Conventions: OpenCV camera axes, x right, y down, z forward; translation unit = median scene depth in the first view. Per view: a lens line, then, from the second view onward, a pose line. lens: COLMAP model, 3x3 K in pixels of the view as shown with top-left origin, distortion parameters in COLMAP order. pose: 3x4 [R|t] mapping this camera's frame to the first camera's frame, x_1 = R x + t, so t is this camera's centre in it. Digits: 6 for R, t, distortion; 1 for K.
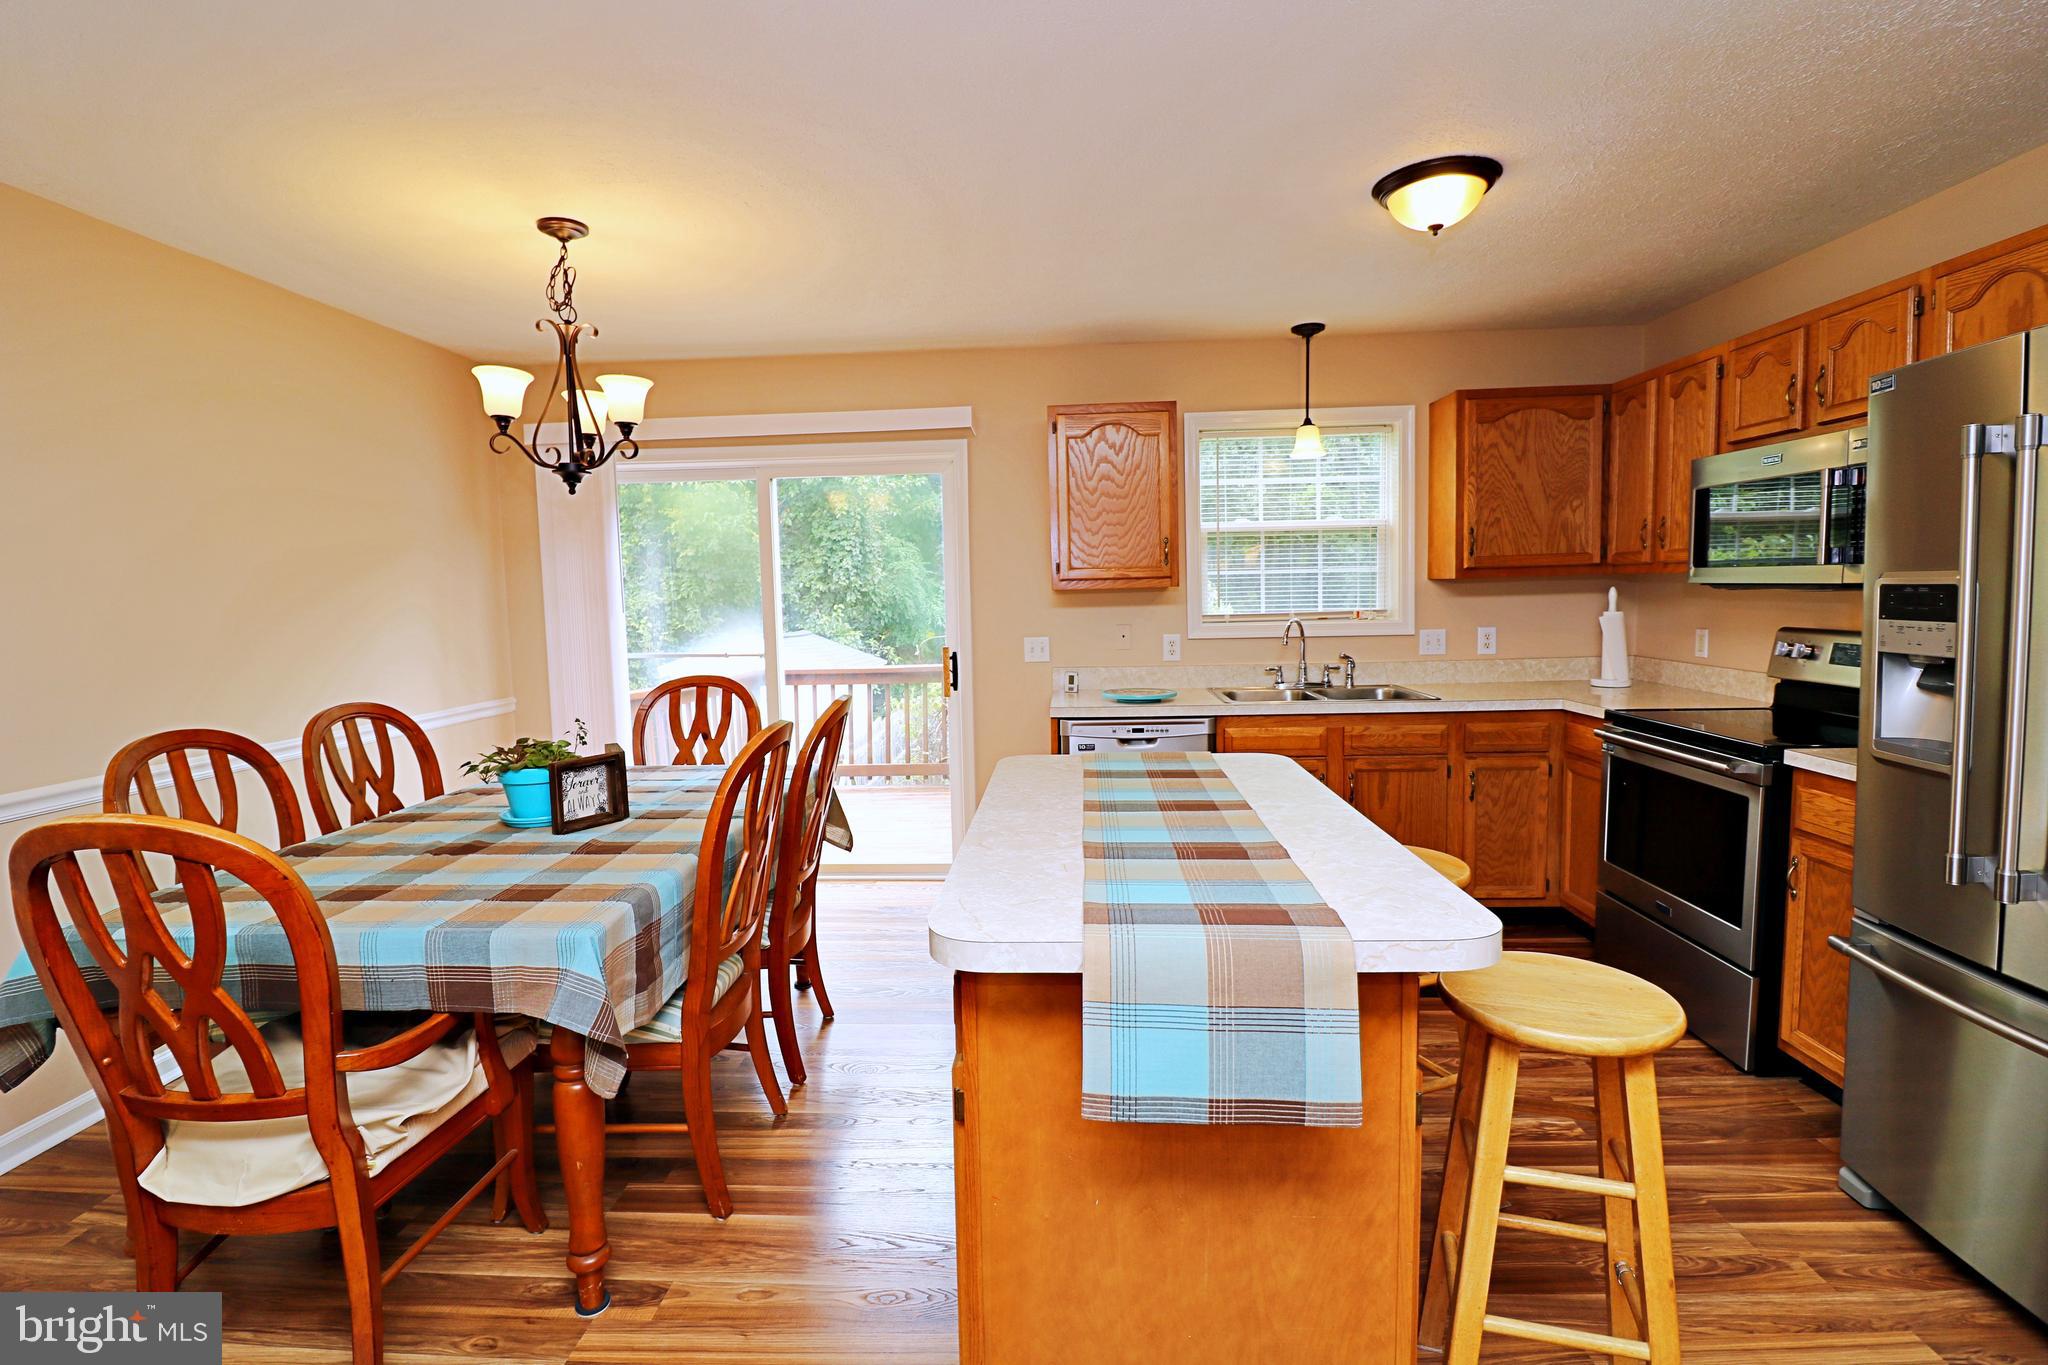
lens RADIAL K [[935.4, 0, 1018.4], [0, 935.4, 664.7], [0, 0, 1]] dist [-0.007261, -0.009832]
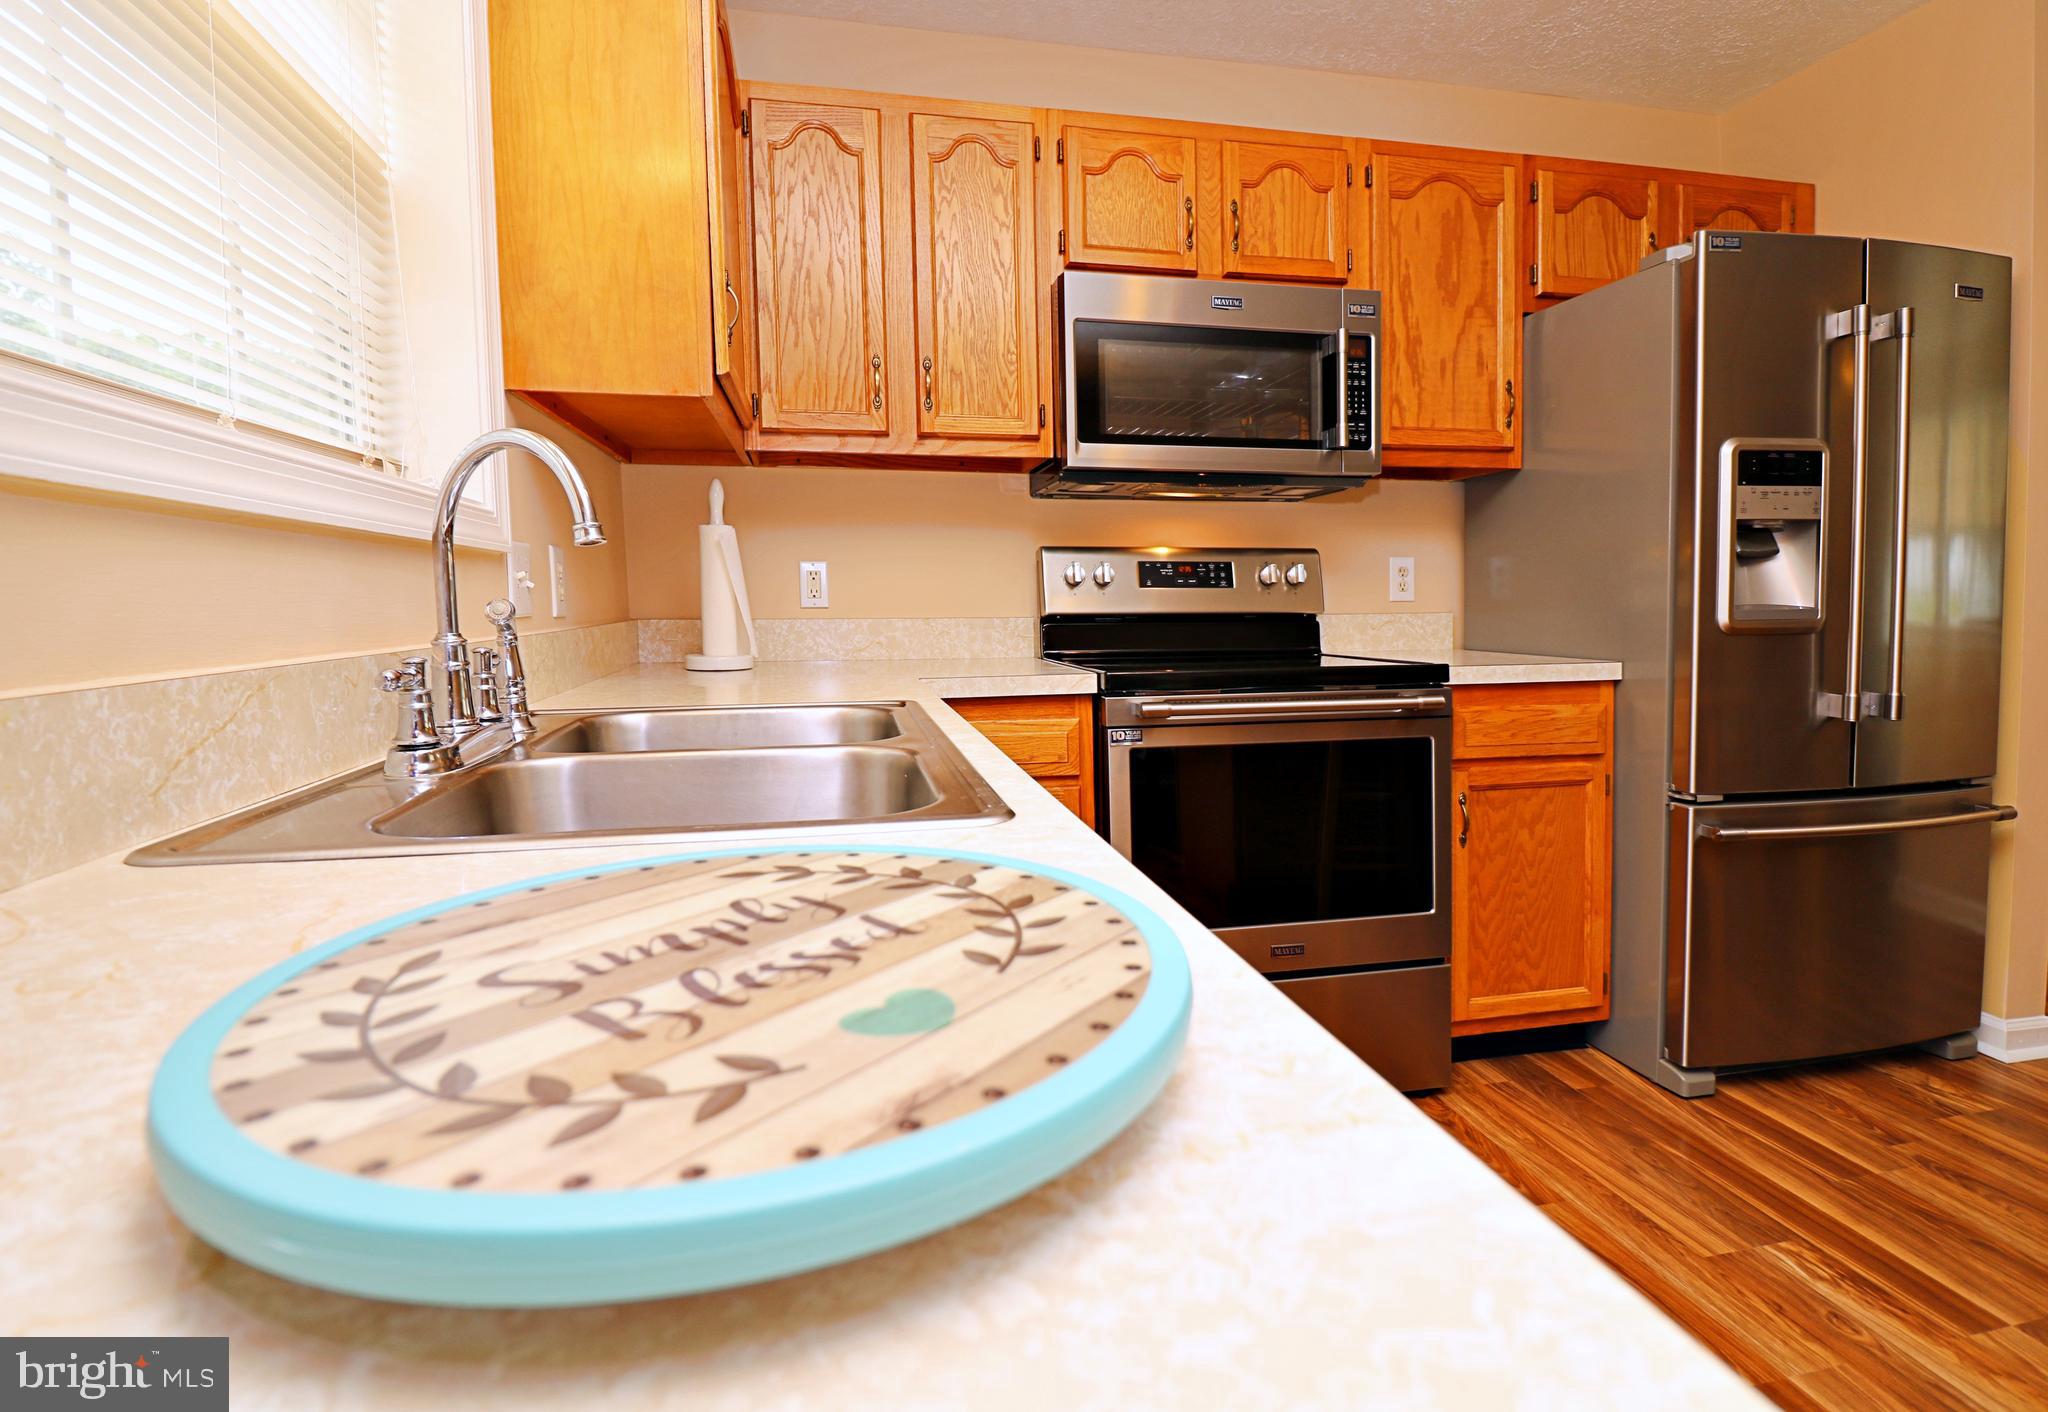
lens RADIAL K [[1042.9, 0, 1026.3], [0, 1042.9, 654.5], [0, 0, 1]] dist [-0.006731, -0.002158]
pose [[-0.257422, -0.026996, 0.965922, 0.031485], [0.091879, 0.994397, 0.052277, 0.000458], [-0.961921, 0.102205, -0.253499, 1.065069]]
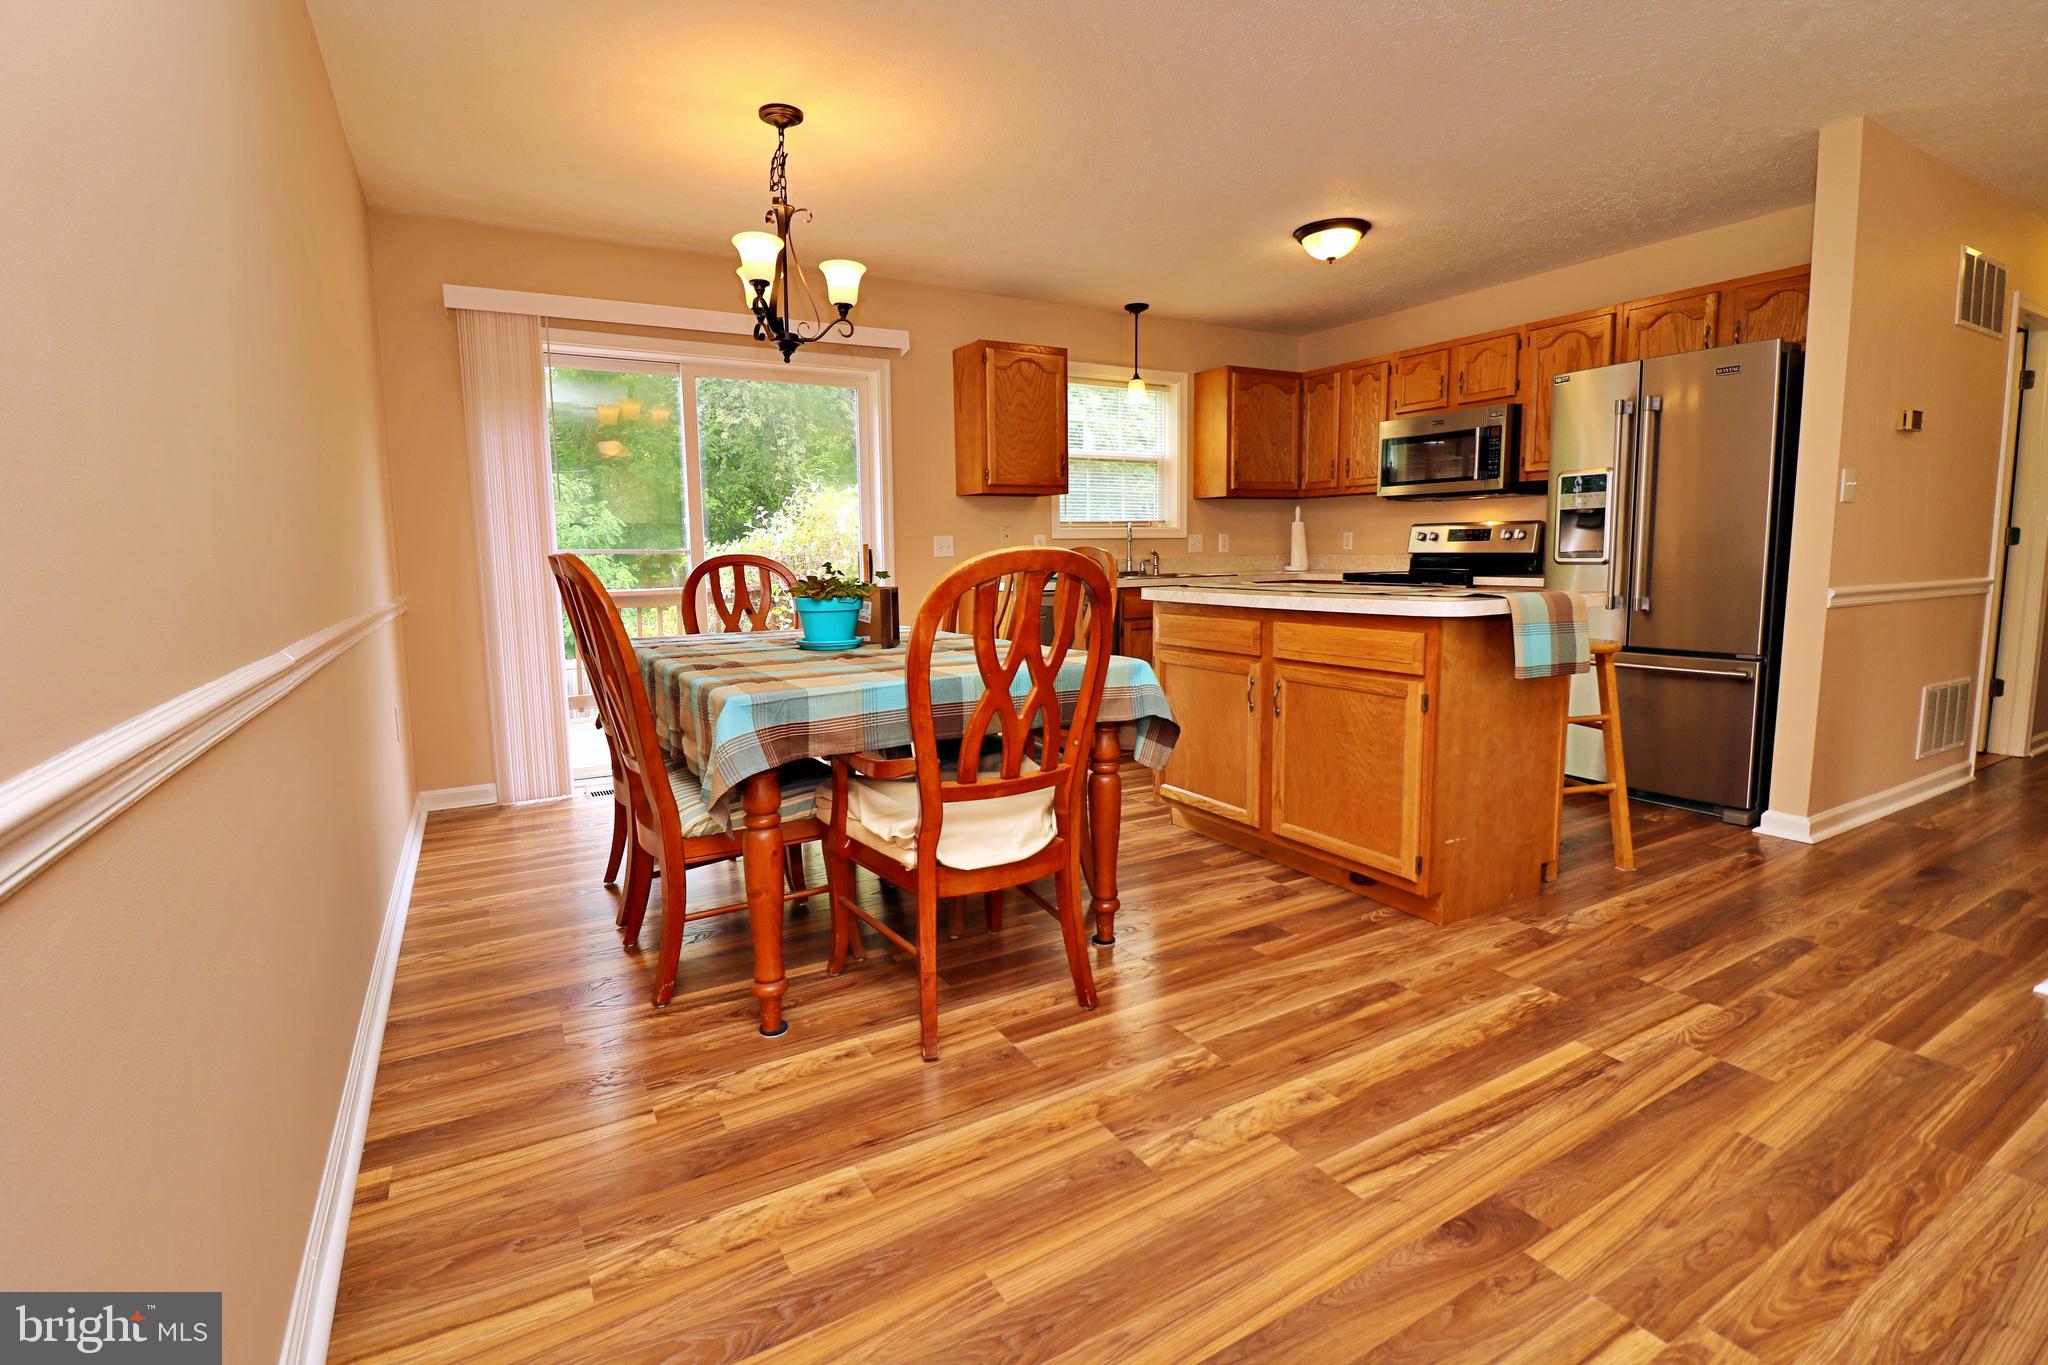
lens RADIAL K [[935.4, 0, 1008.6], [0, 935.4, 664.4], [0, 0, 1]] dist [-0.007261, -0.009832]
pose [[0.841616, -0.054876, 0.537281, -0.662076], [0.038613, 0.998393, 0.041488, 0.103713], [-0.538694, -0.014171, 0.842382, -0.054146]]
